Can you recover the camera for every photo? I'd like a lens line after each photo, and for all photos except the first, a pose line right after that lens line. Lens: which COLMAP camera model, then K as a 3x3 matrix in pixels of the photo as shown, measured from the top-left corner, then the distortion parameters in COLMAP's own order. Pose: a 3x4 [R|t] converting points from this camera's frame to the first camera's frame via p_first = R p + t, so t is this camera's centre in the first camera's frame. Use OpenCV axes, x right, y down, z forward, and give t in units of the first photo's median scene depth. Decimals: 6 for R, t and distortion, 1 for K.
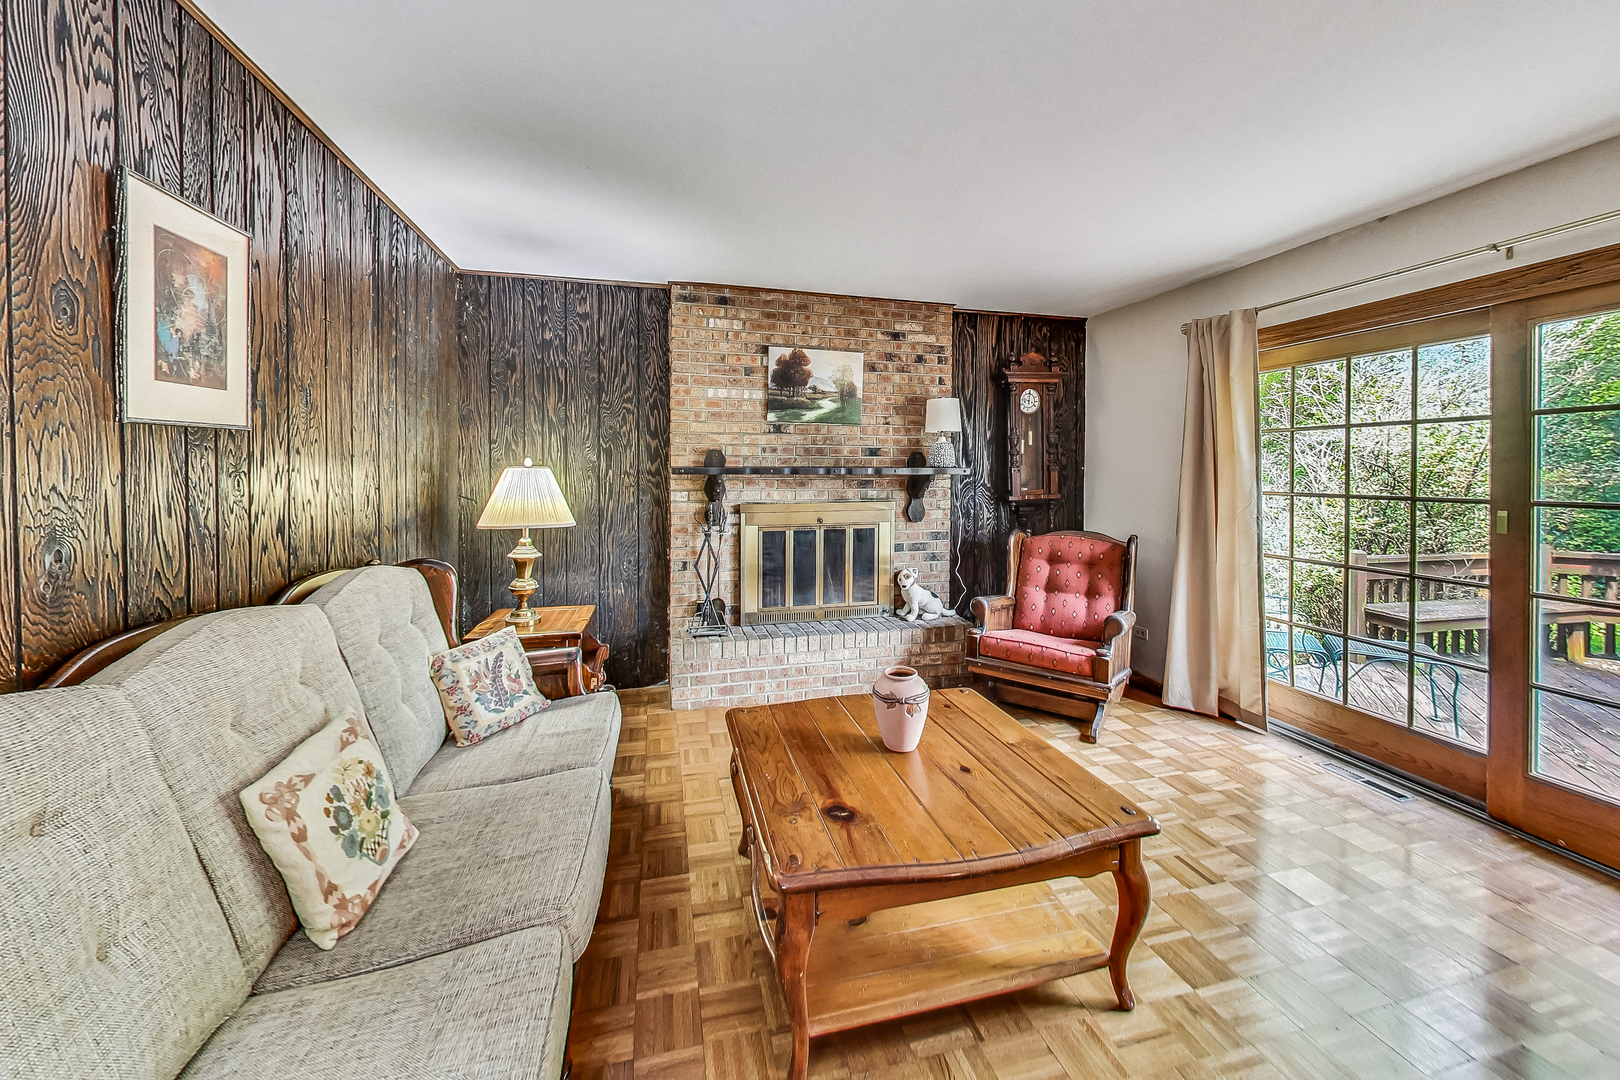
lens RADIAL K [[609.3, 0, 807.4], [0, 609.3, 489.0], [0, 0, 1]] dist [0.000299, -0.000203]
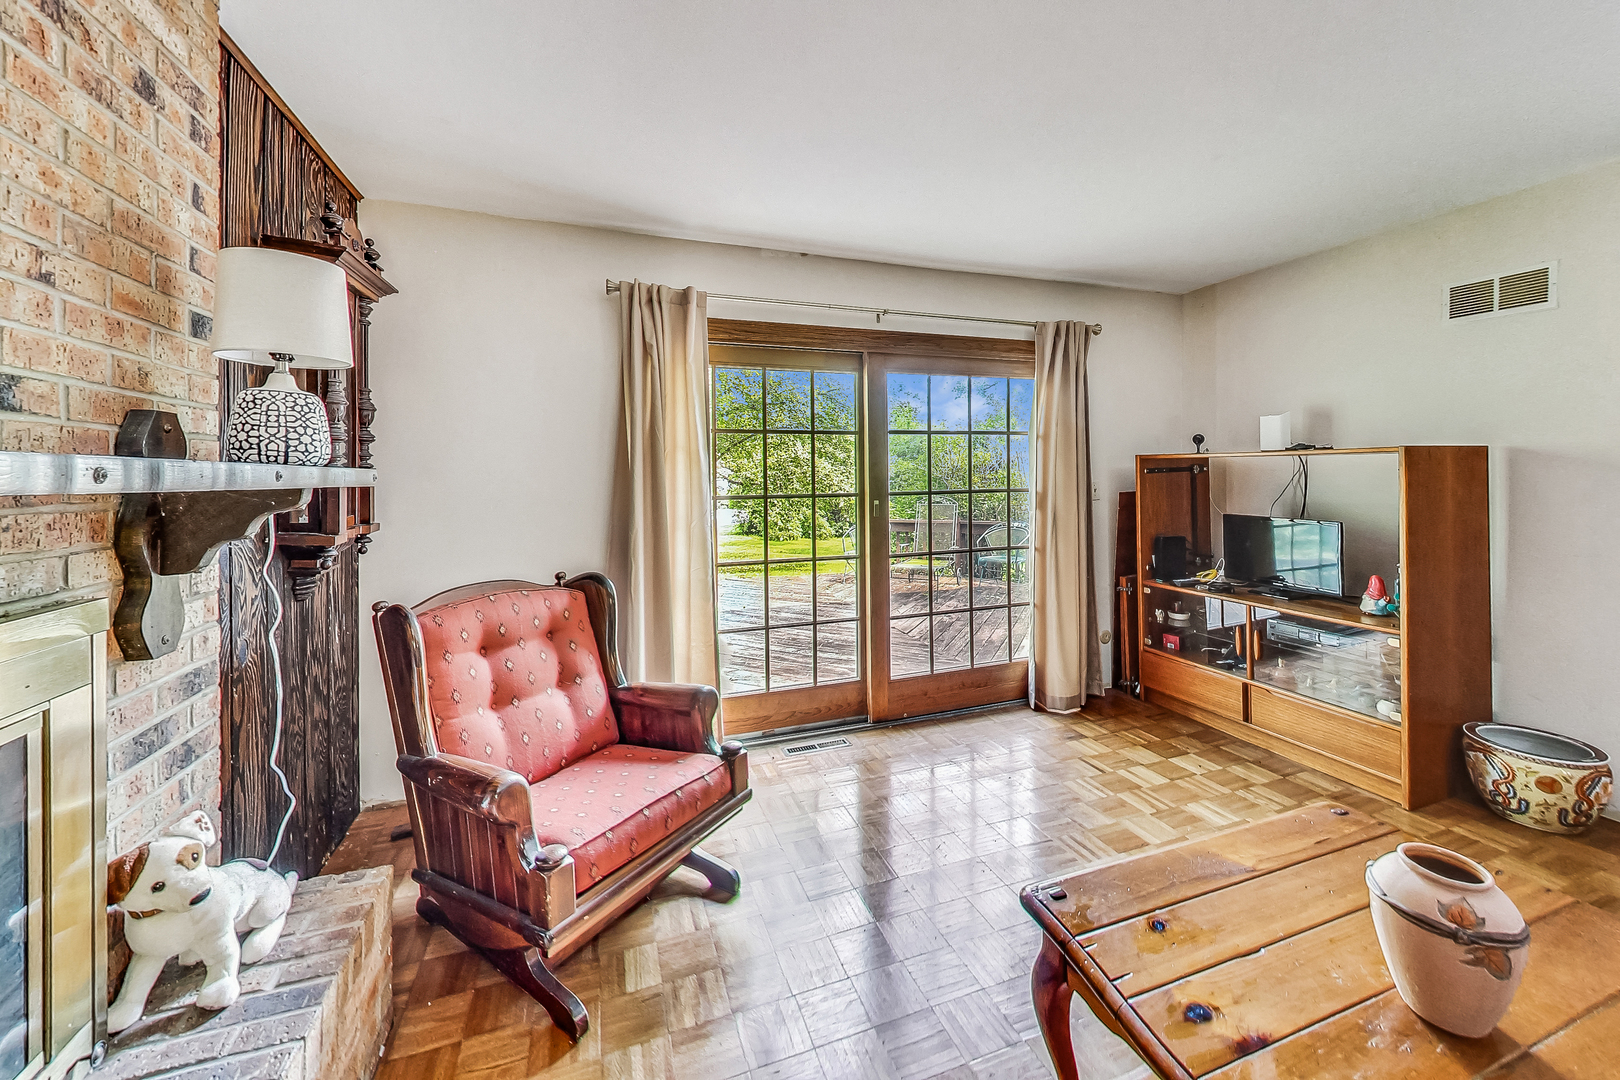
lens RADIAL K [[609.3, 0, 807.4], [0, 609.3, 489.0], [0, 0, 1]] dist [0.000299, -0.000203]
pose [[-0.093949, -0.020926, 0.995357, -0.162189], [0.042073, 0.998802, 0.024970, -0.022874], [-0.994688, 0.044224, -0.092956, 0.878848]]
